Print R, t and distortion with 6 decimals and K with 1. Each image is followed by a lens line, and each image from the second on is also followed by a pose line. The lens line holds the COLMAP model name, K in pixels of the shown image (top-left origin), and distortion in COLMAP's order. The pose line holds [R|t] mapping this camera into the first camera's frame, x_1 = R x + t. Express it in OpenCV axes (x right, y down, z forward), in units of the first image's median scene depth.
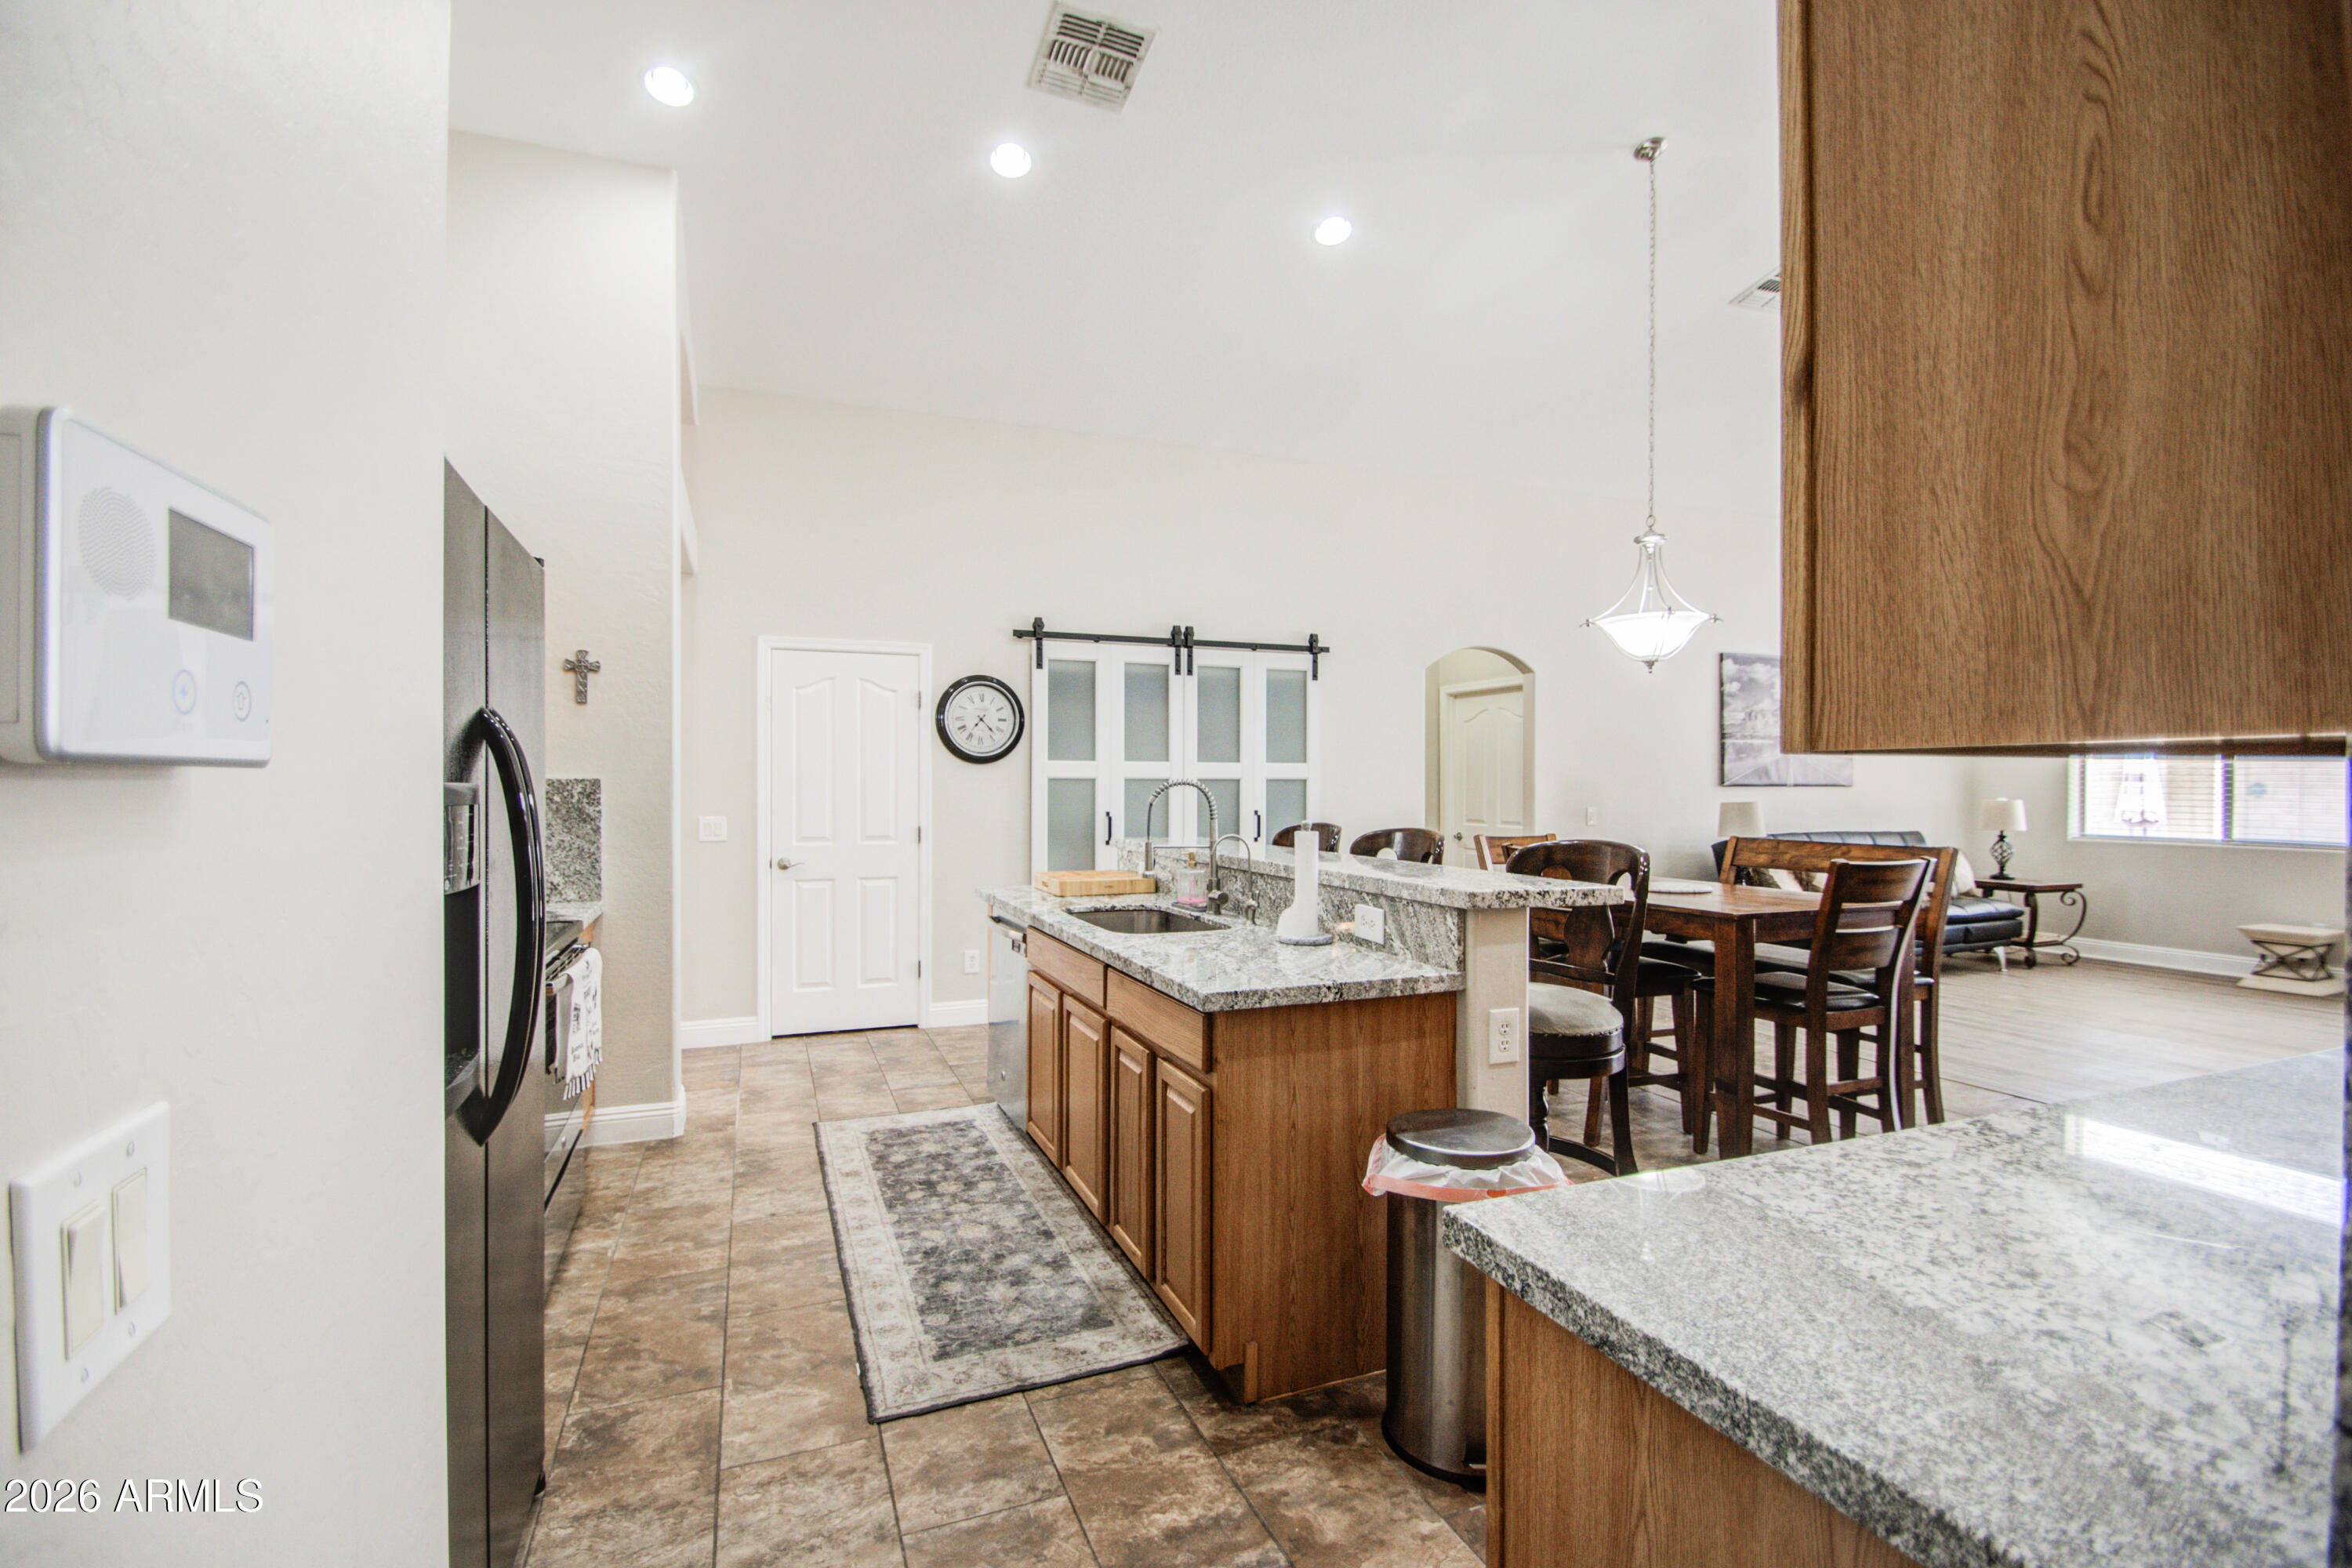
lens RADIAL K [[1051.1, 0, 1156.6], [0, 1051.1, 784.4], [0, 0, 1]] dist [0.034585, -0.025380]
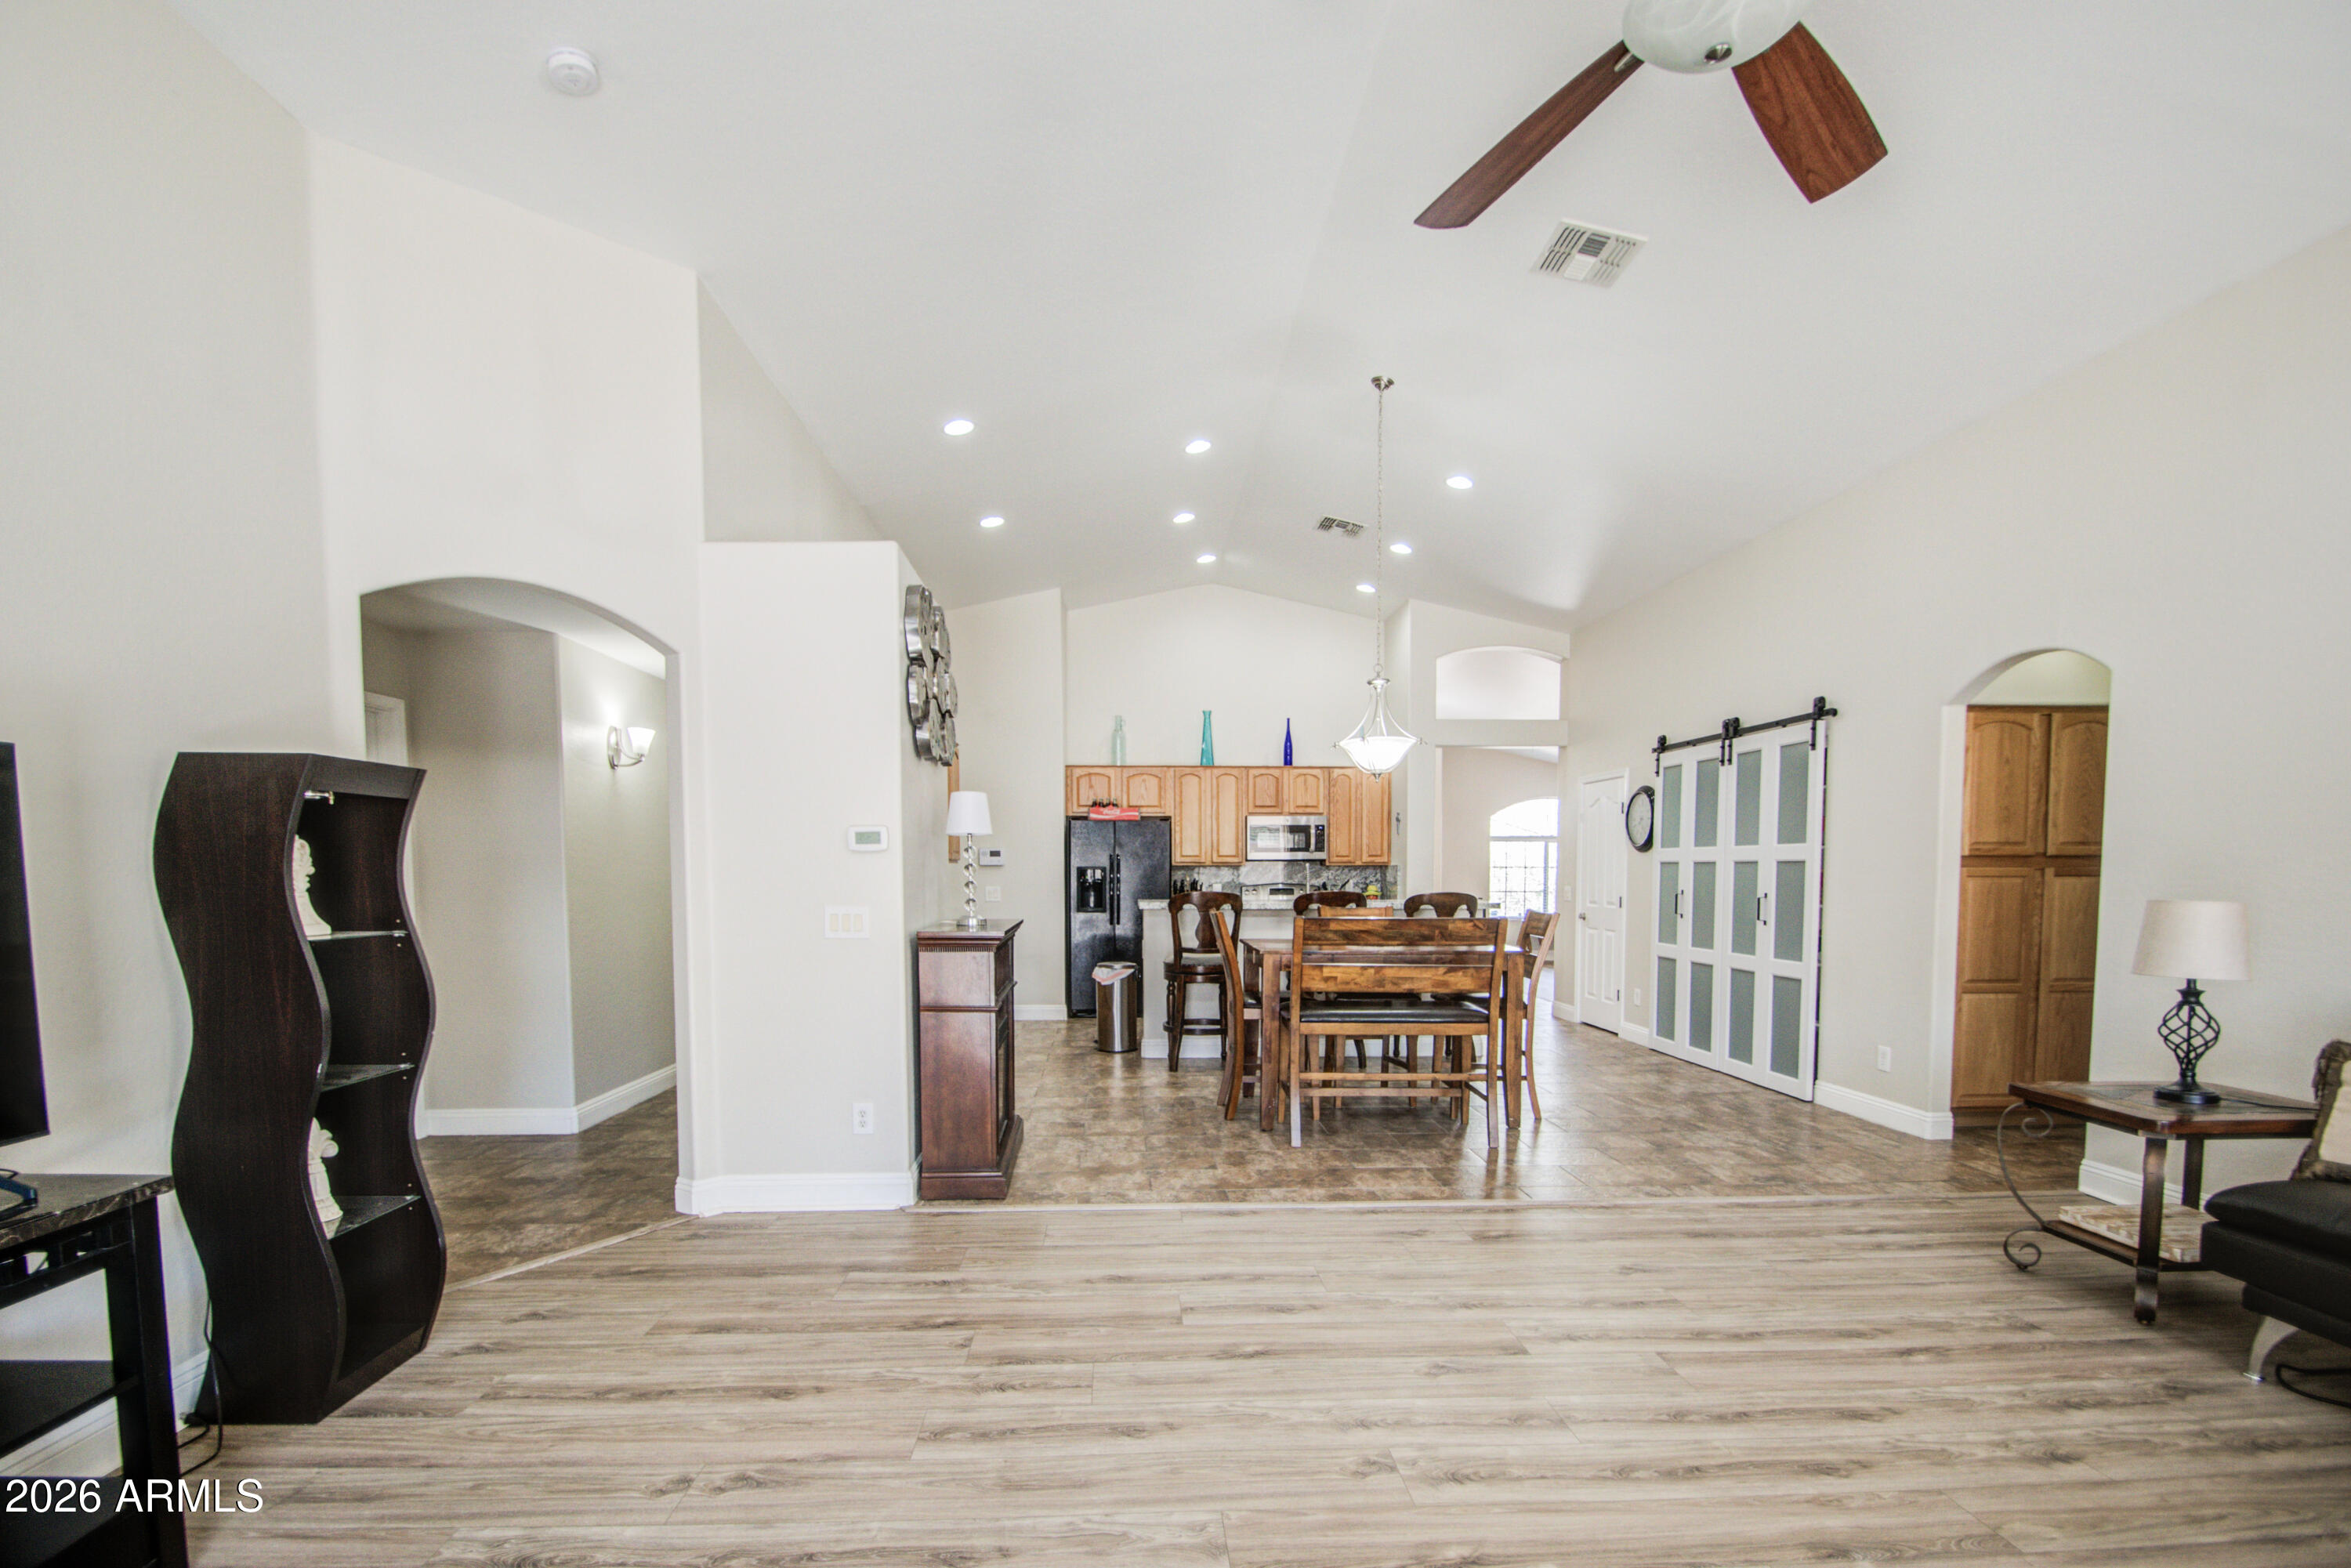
lens RADIAL K [[1091.1, 0, 1154.3], [0, 1091.1, 943.1], [0, 0, 1]] dist [-0.001625, -0.000462]
pose [[-0.335227, 0.063986, -0.939962, 1.321211], [-0.000212, 0.997686, 0.067991, 0.002651], [0.942137, 0.022992, -0.334438, 0.848315]]
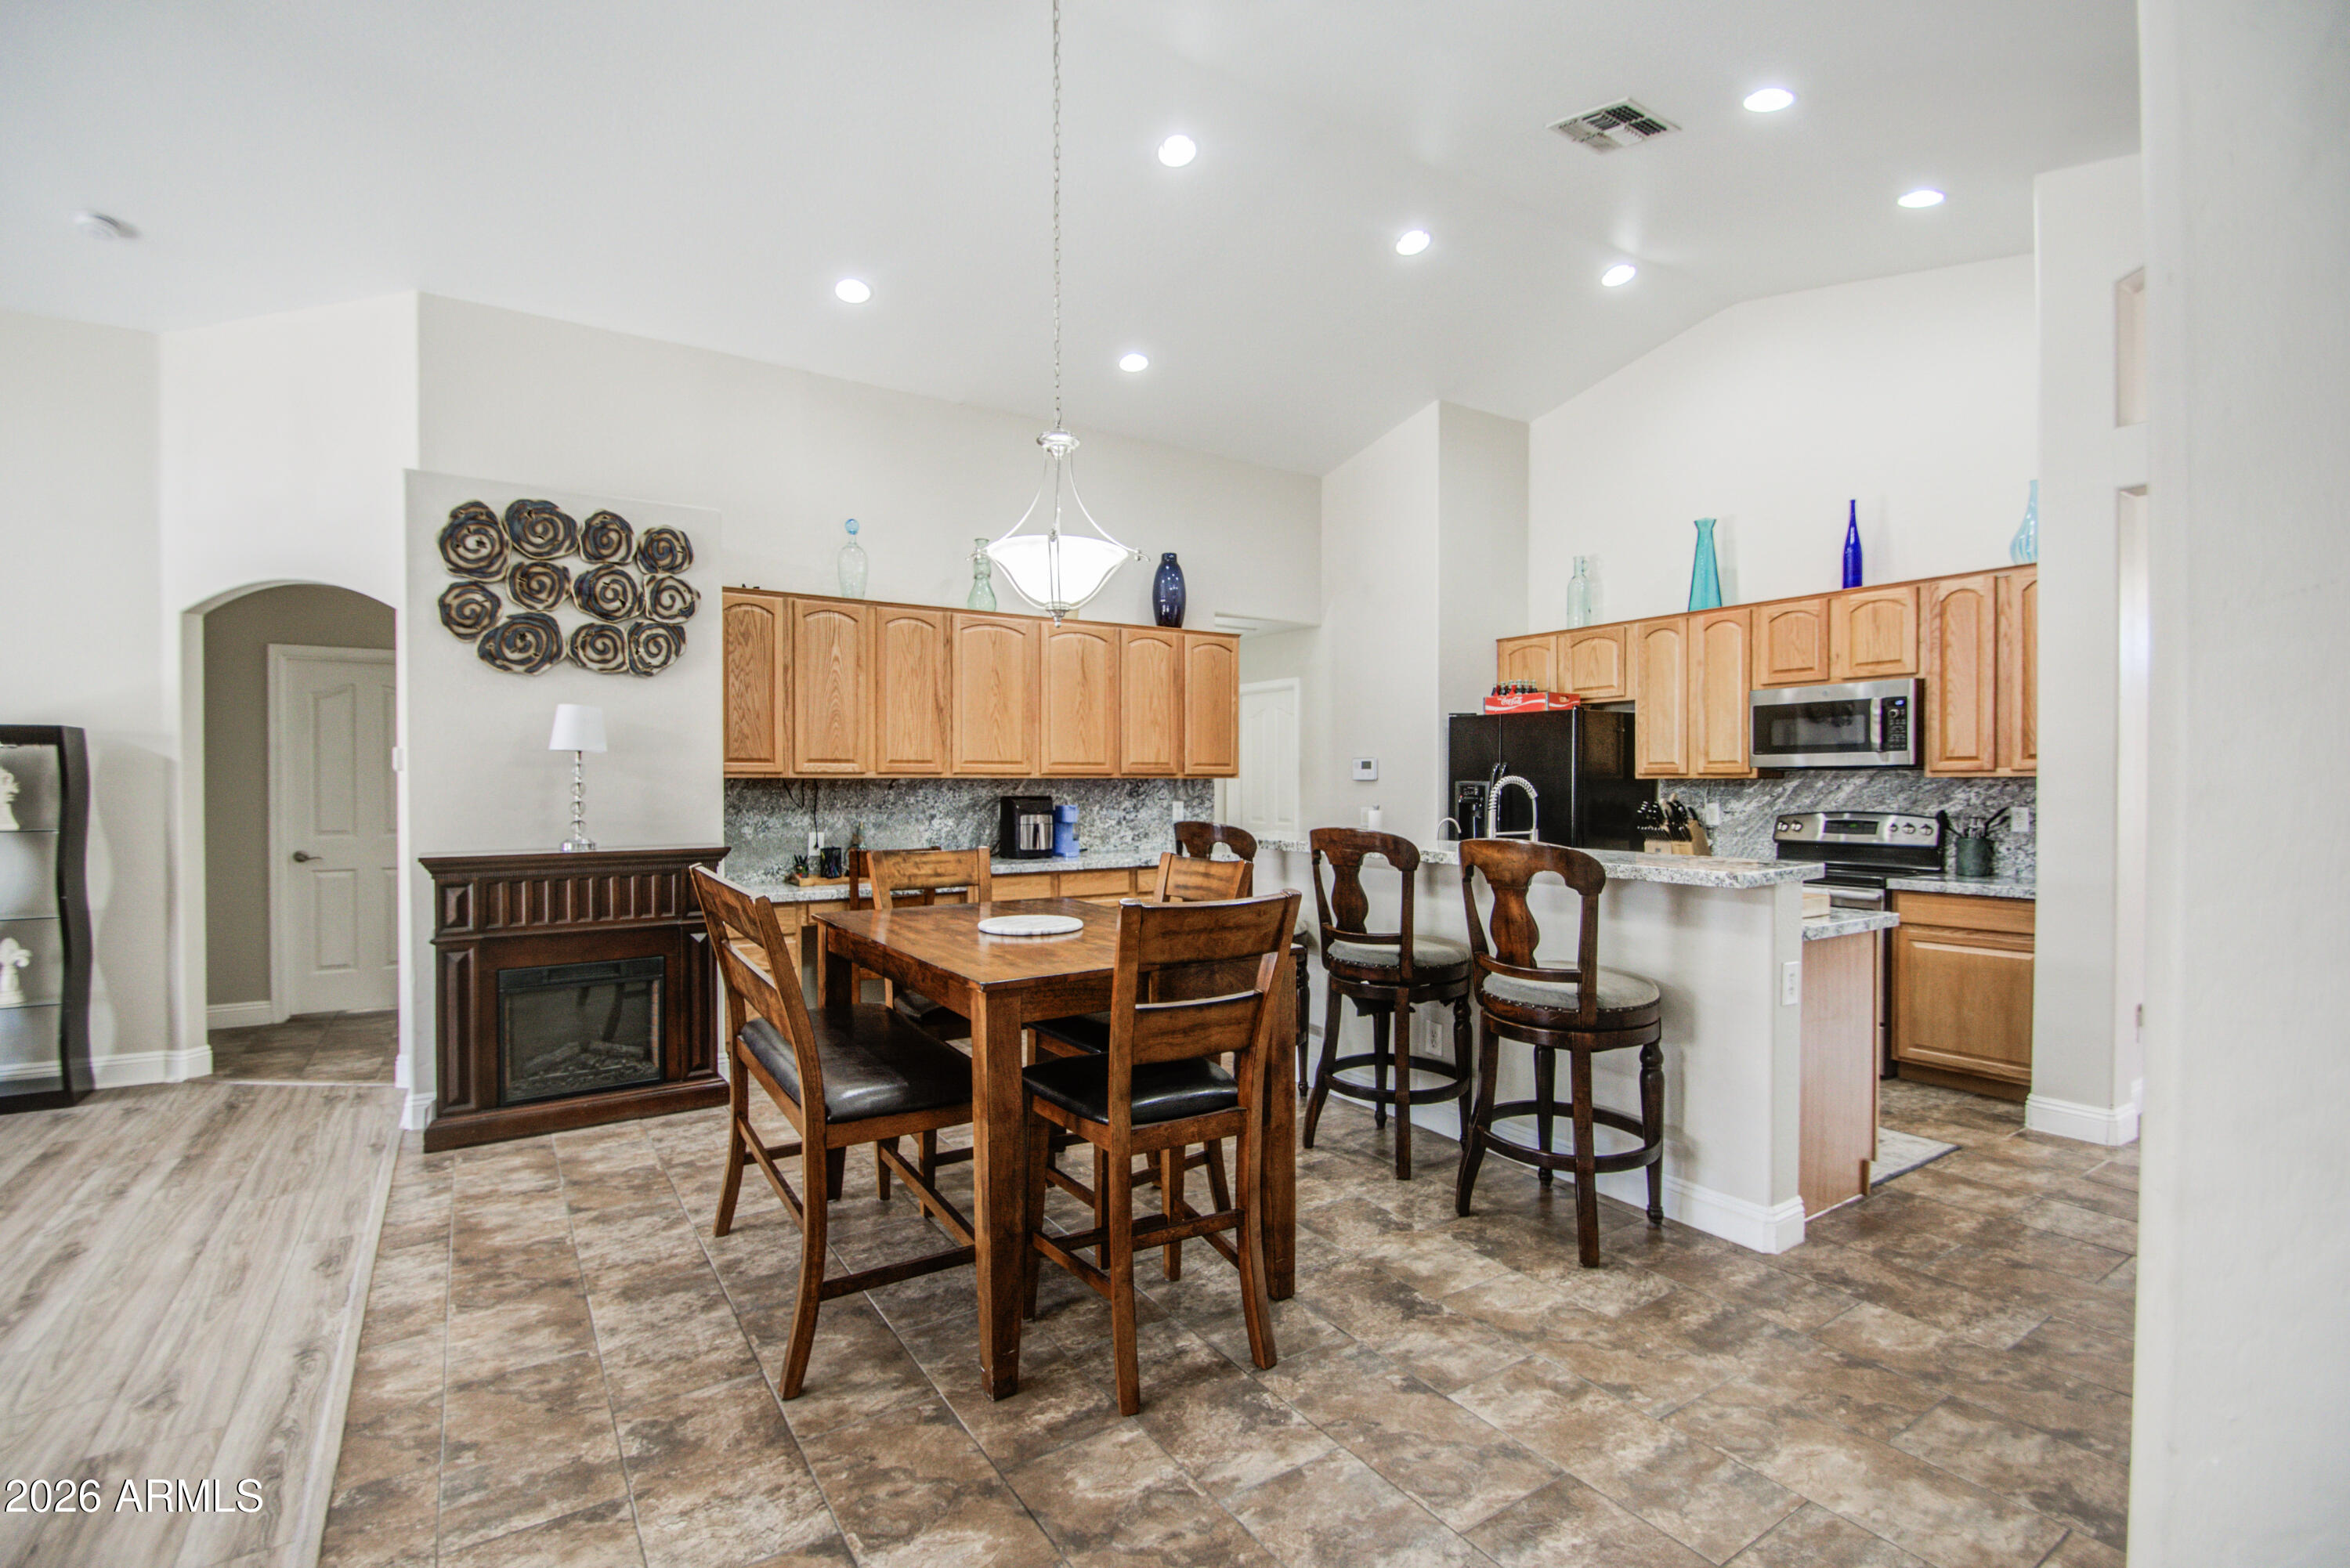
lens RADIAL K [[1061.7, 0, 1134.8], [0, 1061.7, 791.8], [0, 0, 1]] dist [0.002319, -0.011033]
pose [[-0.983439, 0.002478, -0.181223, 0.379828], [0.000543, 0.999942, 0.010726, -0.001222], [0.181239, 0.010450, -0.983384, 1.213536]]
